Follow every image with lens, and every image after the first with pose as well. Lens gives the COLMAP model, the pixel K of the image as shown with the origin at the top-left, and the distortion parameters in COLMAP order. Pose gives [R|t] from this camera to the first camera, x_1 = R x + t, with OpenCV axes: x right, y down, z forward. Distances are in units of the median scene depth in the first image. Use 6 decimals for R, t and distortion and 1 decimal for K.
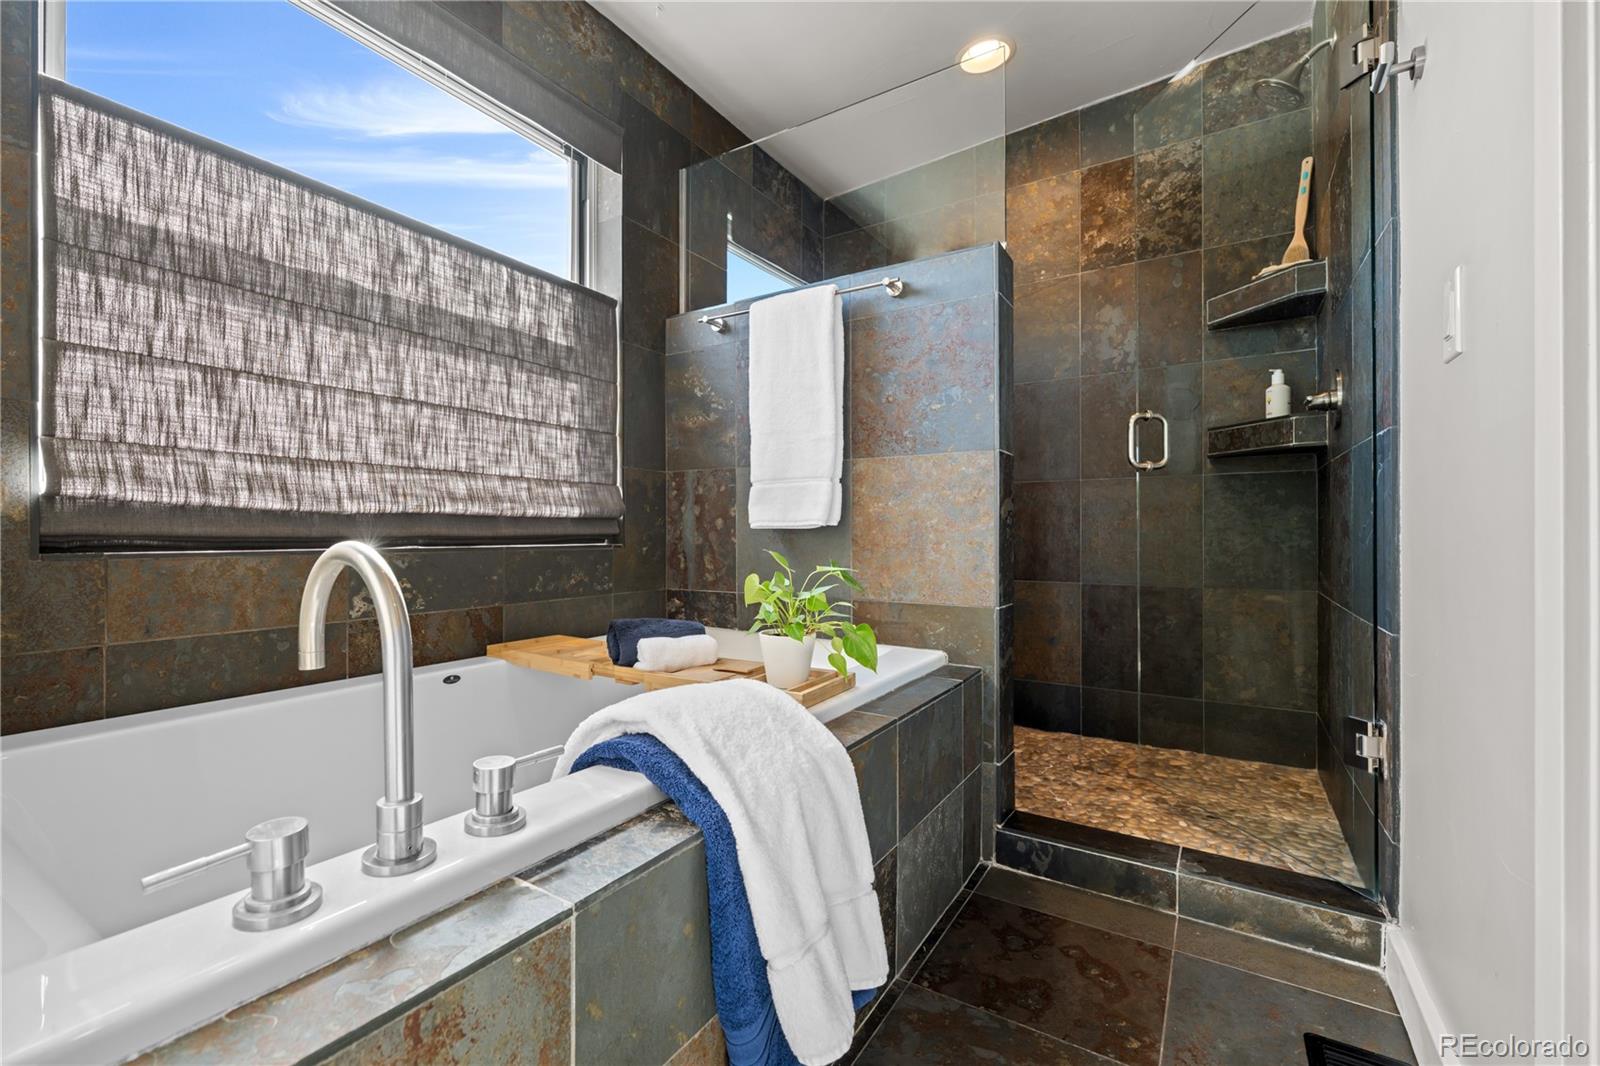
lens RADIAL K [[674.4, 0, 800.0], [0, 674.4, 533.0], [0, 0, 1]] dist [-0.000430, 0.000004]
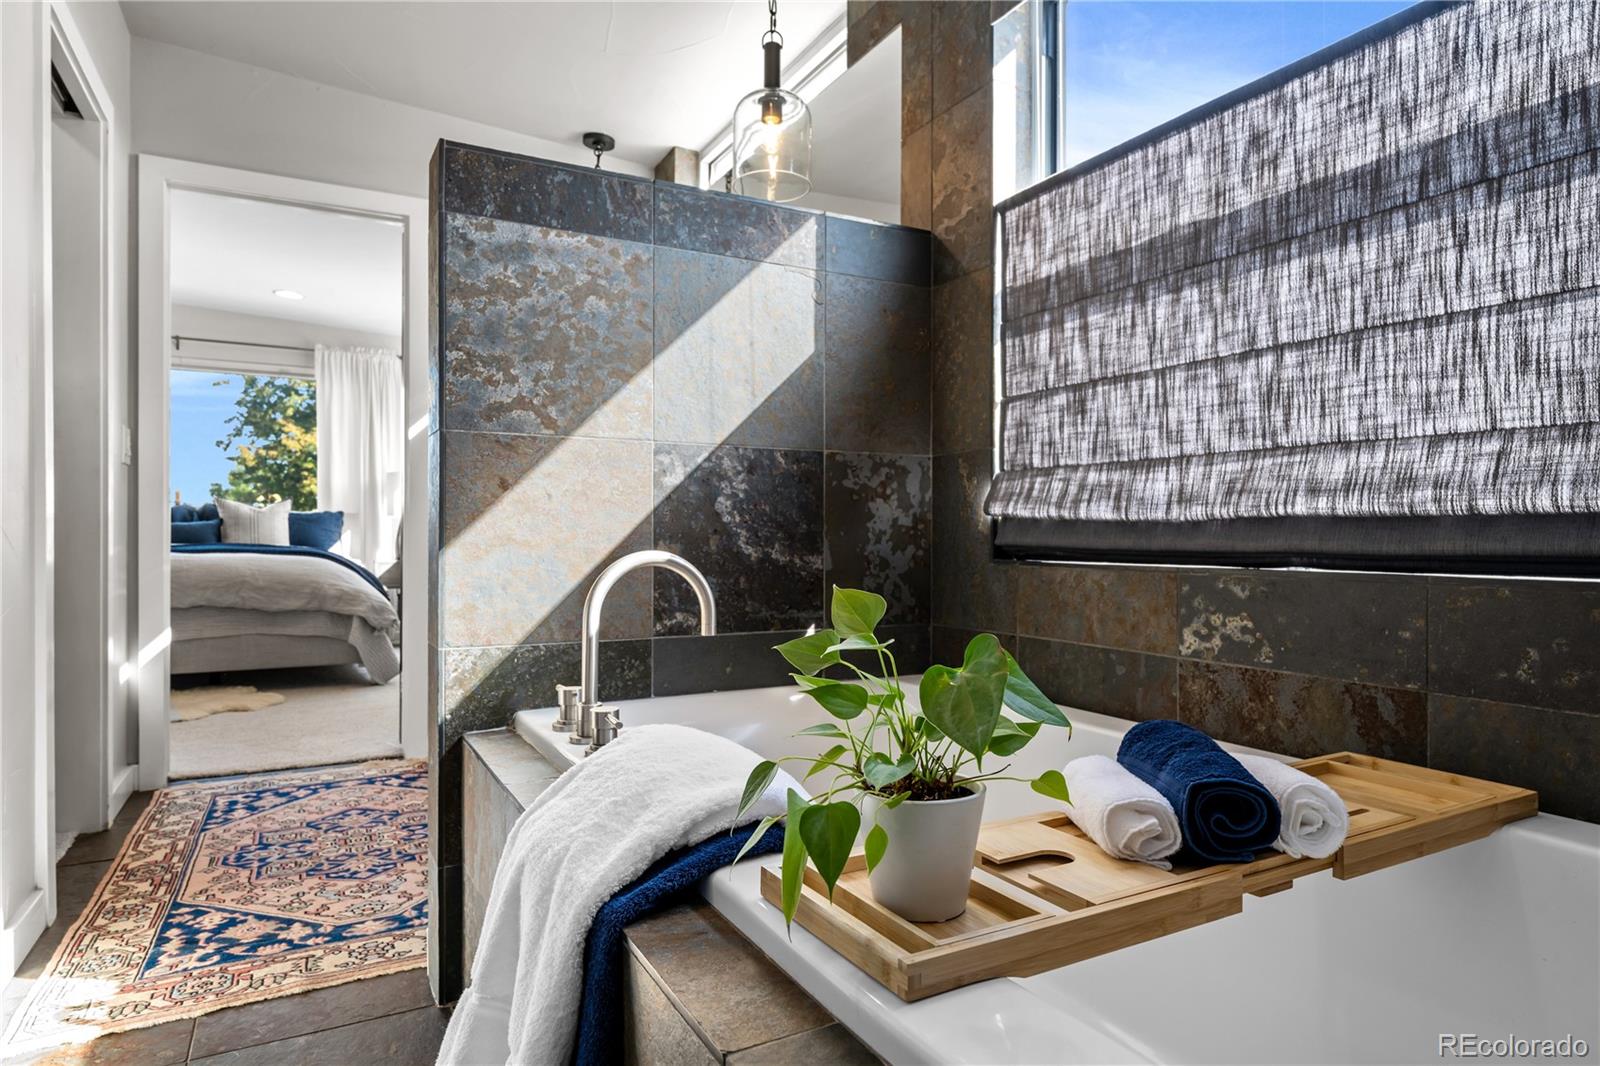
lens RADIAL K [[900.2, 0, 800.0], [0, 900.2, 533.0], [0, 0, 1]] dist [0.002724, 0.000662]
pose [[-0.492092, -0.001738, -0.870541, 0.445093], [0.000570, 0.999997, -0.002319, -0.012605], [0.870543, -0.001637, -0.492090, 1.082622]]
